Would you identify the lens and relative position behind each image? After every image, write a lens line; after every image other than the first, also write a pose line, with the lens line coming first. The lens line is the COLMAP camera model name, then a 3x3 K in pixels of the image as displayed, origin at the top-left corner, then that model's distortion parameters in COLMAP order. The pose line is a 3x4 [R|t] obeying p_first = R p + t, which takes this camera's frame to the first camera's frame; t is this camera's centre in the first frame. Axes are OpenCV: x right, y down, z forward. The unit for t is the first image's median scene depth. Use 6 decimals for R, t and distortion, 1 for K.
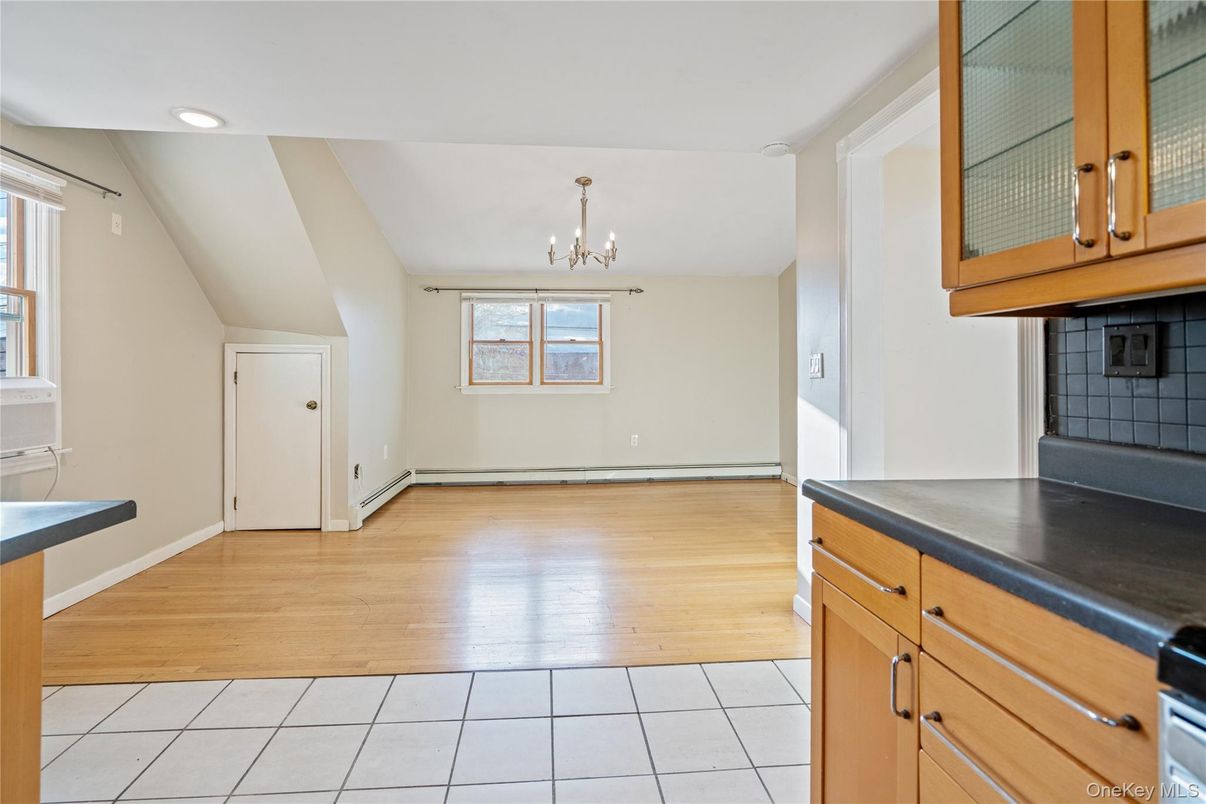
lens RADIAL K [[546.5, 0, 600.5], [0, 546.5, 378.5], [0, 0, 1]] dist [-0.012300, 0.005236]
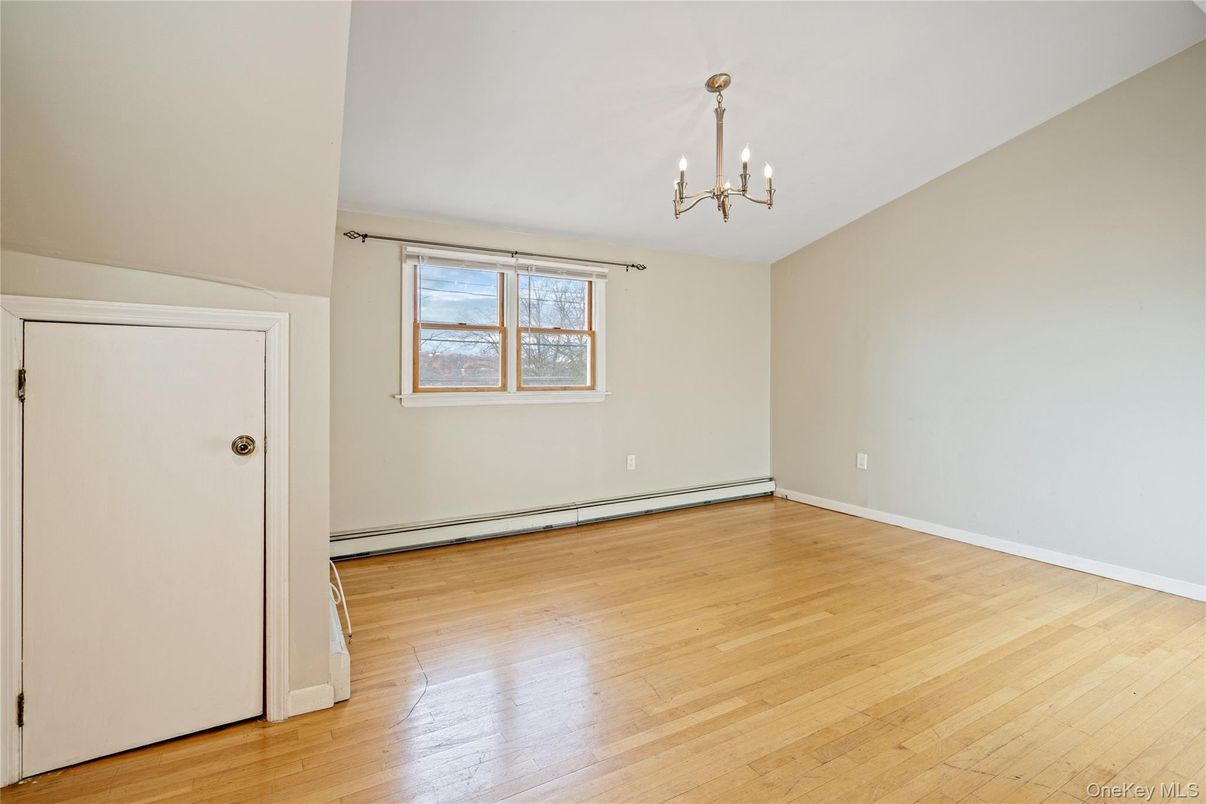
lens RADIAL K [[546.5, 0, 571.5], [0, 546.5, 381.4], [0, 0, 1]] dist [-0.012300, 0.005236]
pose [[0.912434, -0.002245, 0.409217, -0.330935], [0.000539, 0.999991, 0.004286, -0.003773], [-0.409223, -0.003690, 0.912427, 0.341794]]
